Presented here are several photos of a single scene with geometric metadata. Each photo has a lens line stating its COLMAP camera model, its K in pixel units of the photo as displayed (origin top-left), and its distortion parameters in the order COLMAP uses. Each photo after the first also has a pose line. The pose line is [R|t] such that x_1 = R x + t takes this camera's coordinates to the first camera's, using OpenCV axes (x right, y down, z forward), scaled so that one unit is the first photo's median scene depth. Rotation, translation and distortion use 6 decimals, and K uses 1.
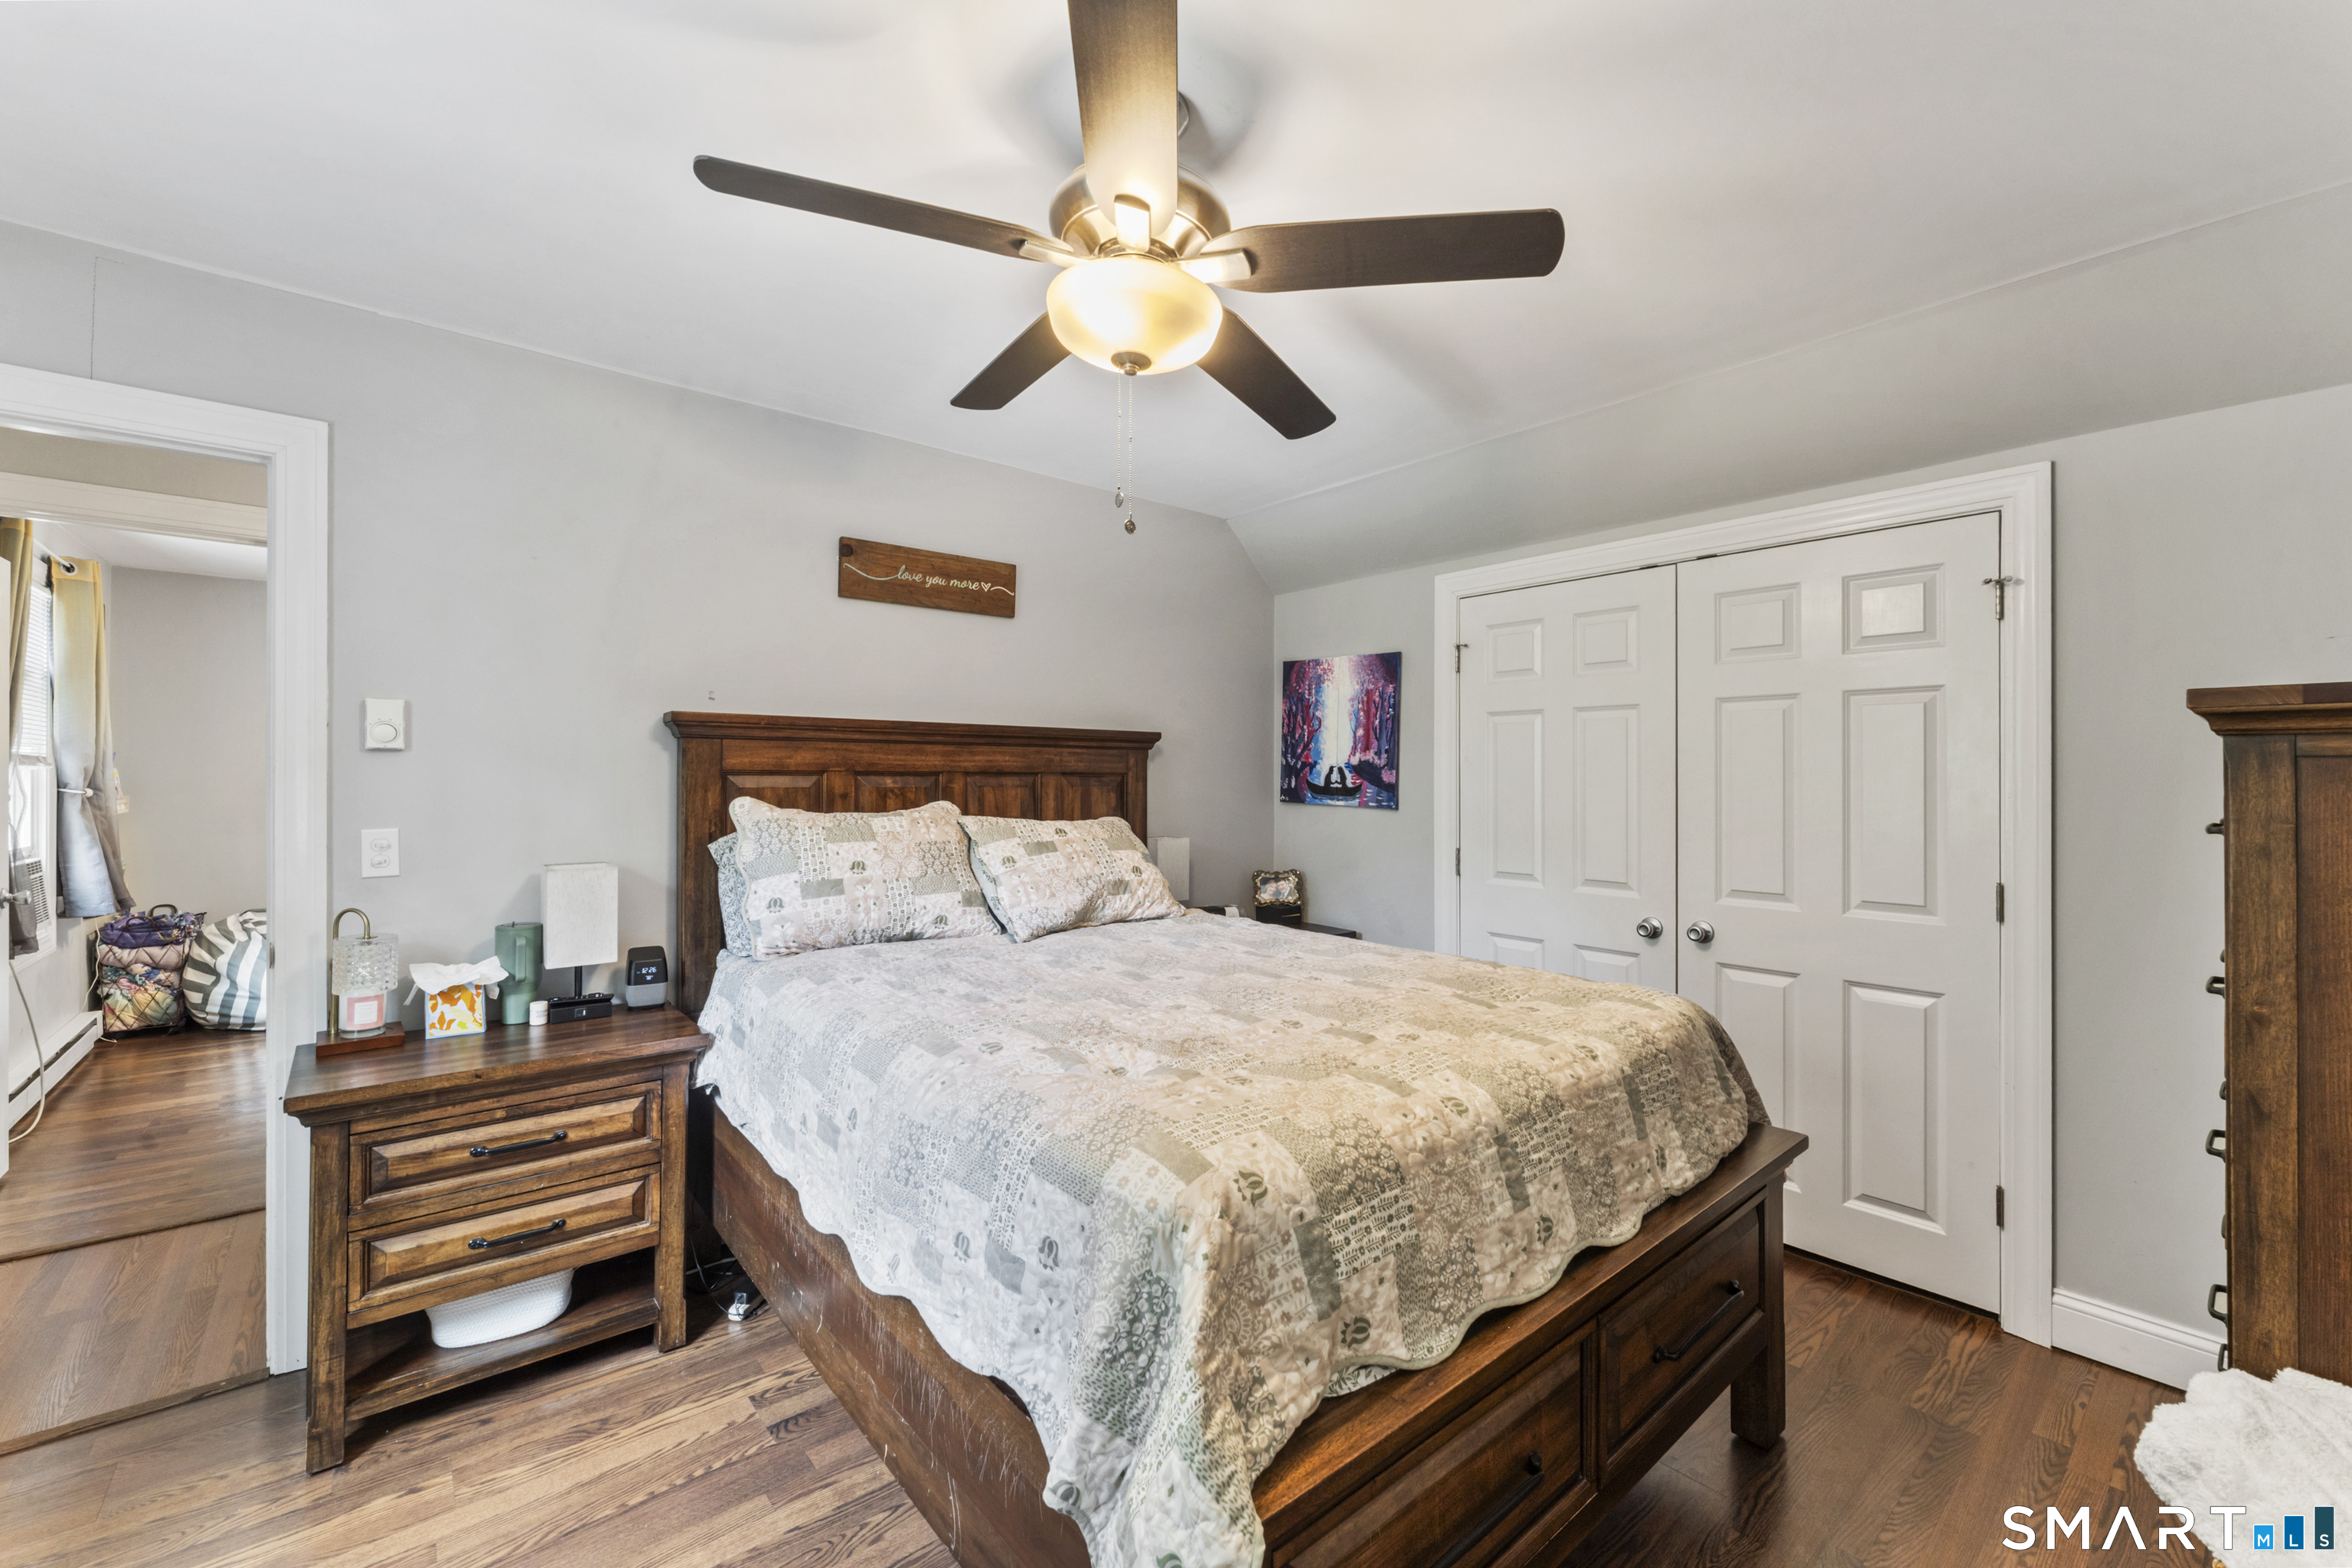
lens RADIAL K [[946.1, 0, 1176.2], [0, 946.1, 773.8], [0, 0, 1]] dist [-0.000365, -0.000793]
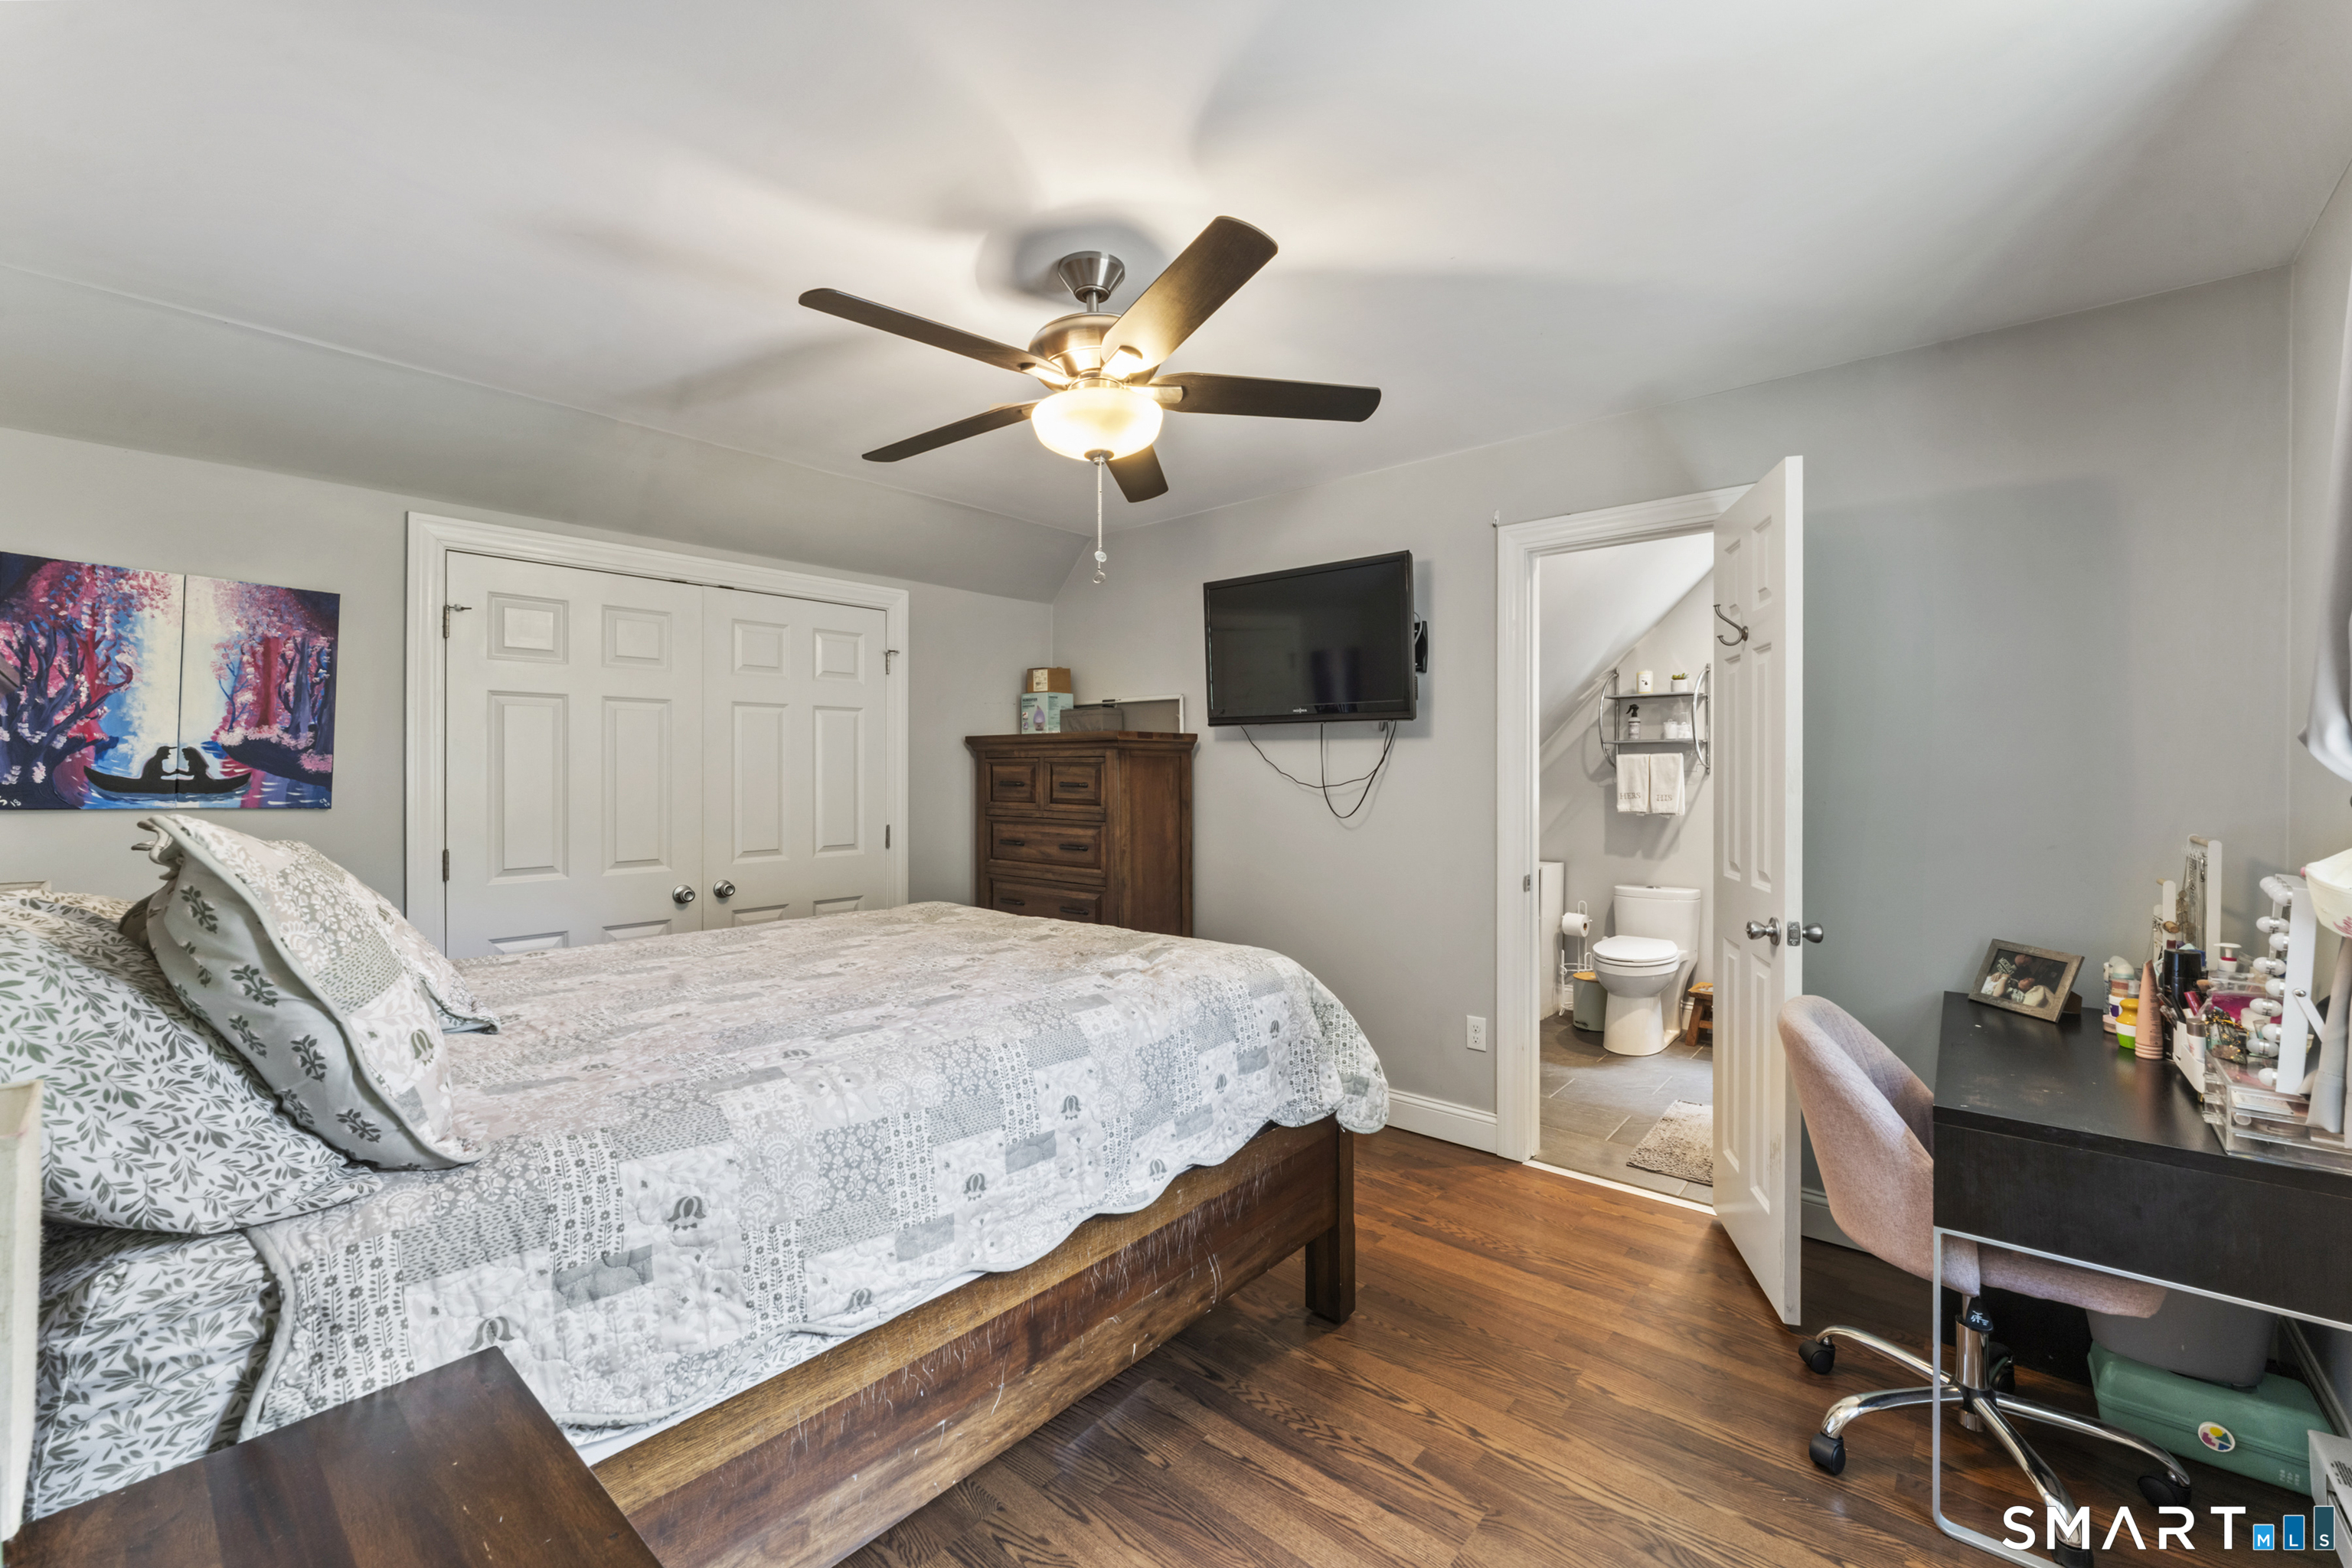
lens RADIAL K [[946.1, 0, 1192.9], [0, 946.1, 772.7], [0, 0, 1]] dist [-0.000365, -0.000793]
pose [[-0.158145, -0.007316, 0.987389, -0.550372], [-0.002065, 0.999973, 0.007079, 0.003374], [-0.987414, -0.000920, -0.158156, 0.424030]]
